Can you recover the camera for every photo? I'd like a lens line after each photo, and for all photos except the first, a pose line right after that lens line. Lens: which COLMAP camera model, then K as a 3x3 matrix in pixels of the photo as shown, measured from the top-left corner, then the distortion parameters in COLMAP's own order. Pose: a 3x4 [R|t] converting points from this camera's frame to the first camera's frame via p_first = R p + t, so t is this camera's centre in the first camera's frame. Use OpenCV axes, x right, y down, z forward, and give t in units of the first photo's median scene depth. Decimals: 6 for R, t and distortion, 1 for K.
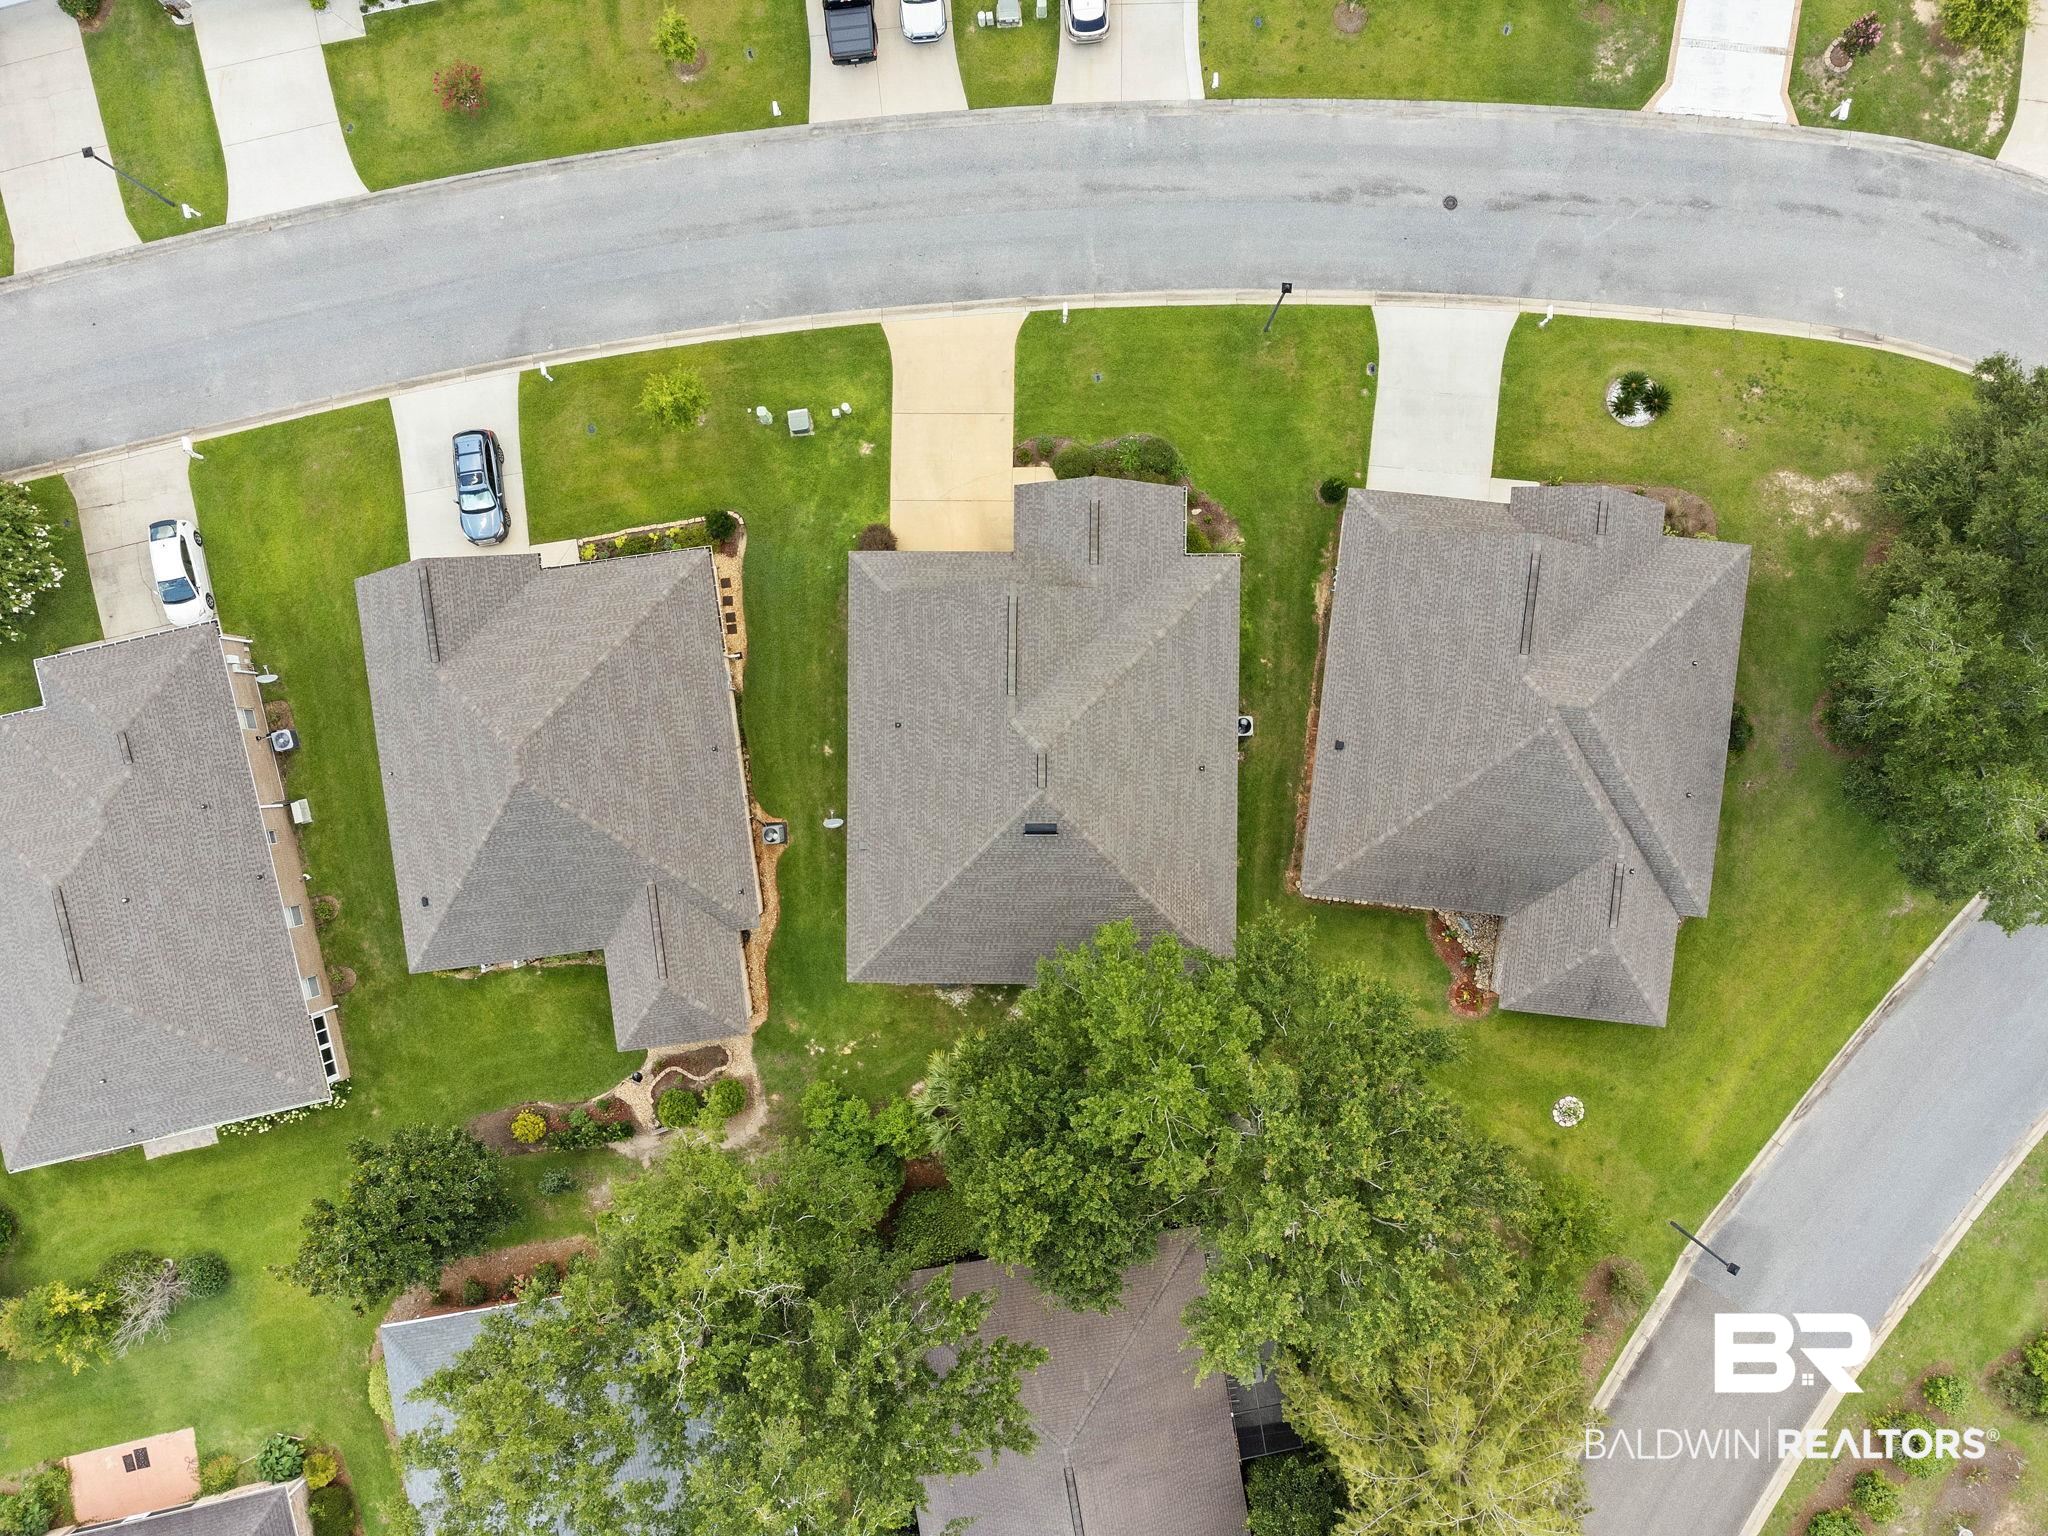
lens RADIAL K [[1535.4, 0, 1024.8], [0, 1535.4, 768.9], [0, 0, 1]] dist [0.008243, -0.005641]
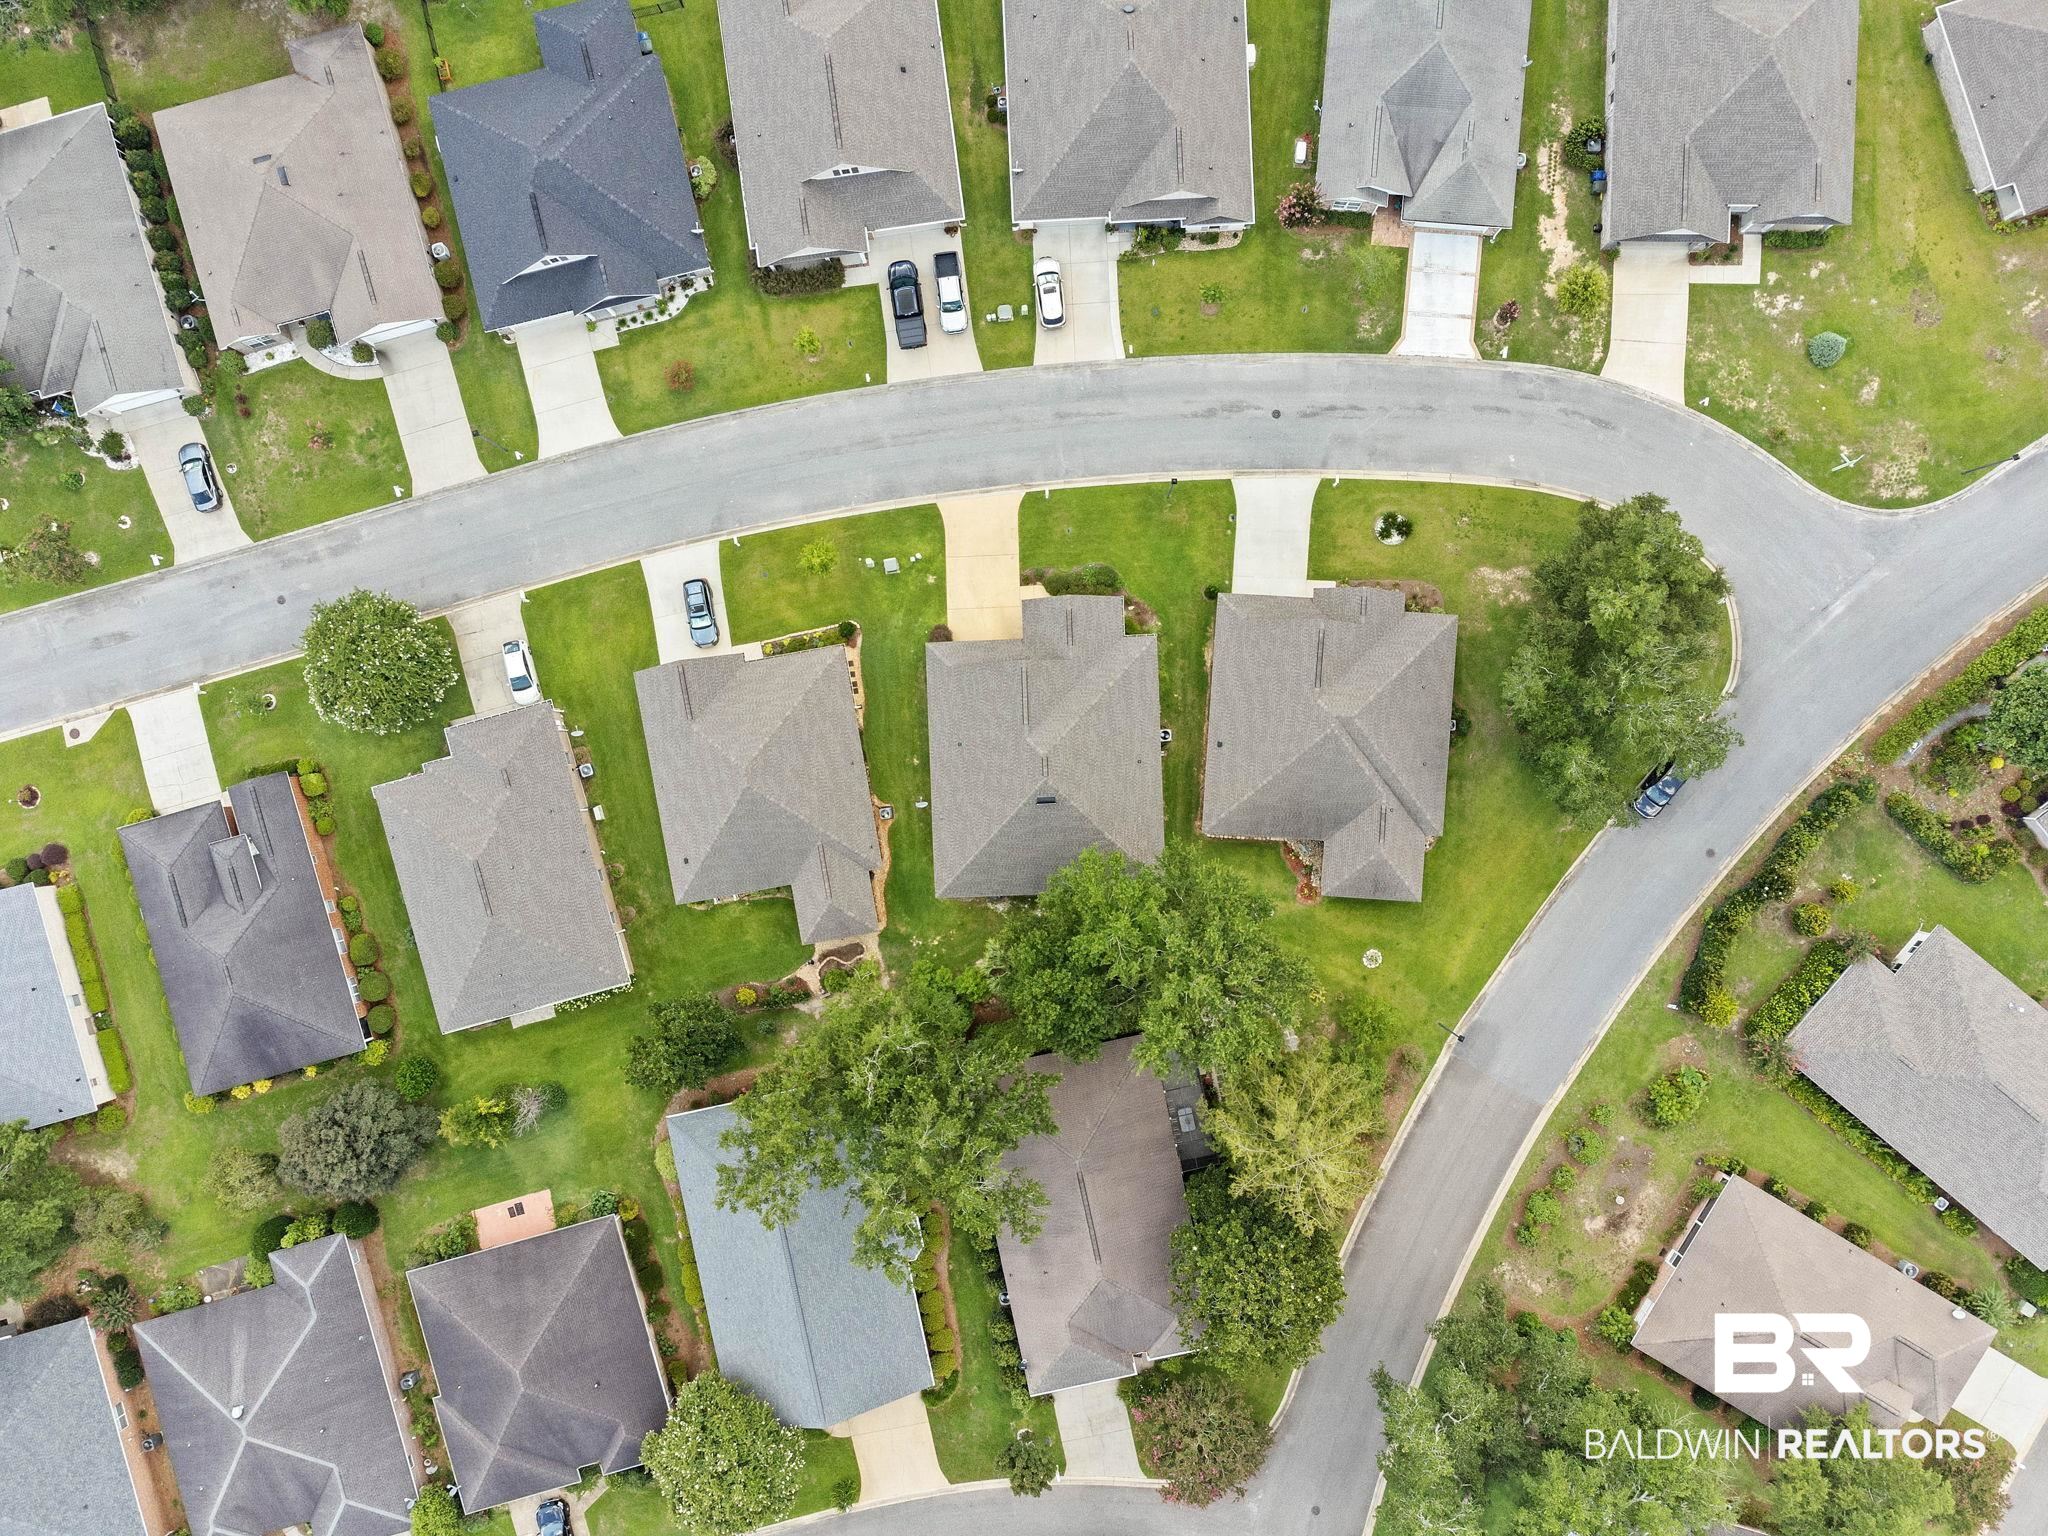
lens RADIAL K [[1535.4, 0, 1017.6], [0, 1535.4, 771.6], [0, 0, 1]] dist [0.008243, -0.005641]
pose [[0.998911, -0.045539, -0.010110, -0.002631], [0.045503, 0.998957, -0.003699, 0.010321], [0.010268, 0.003235, 0.999942, -0.661995]]
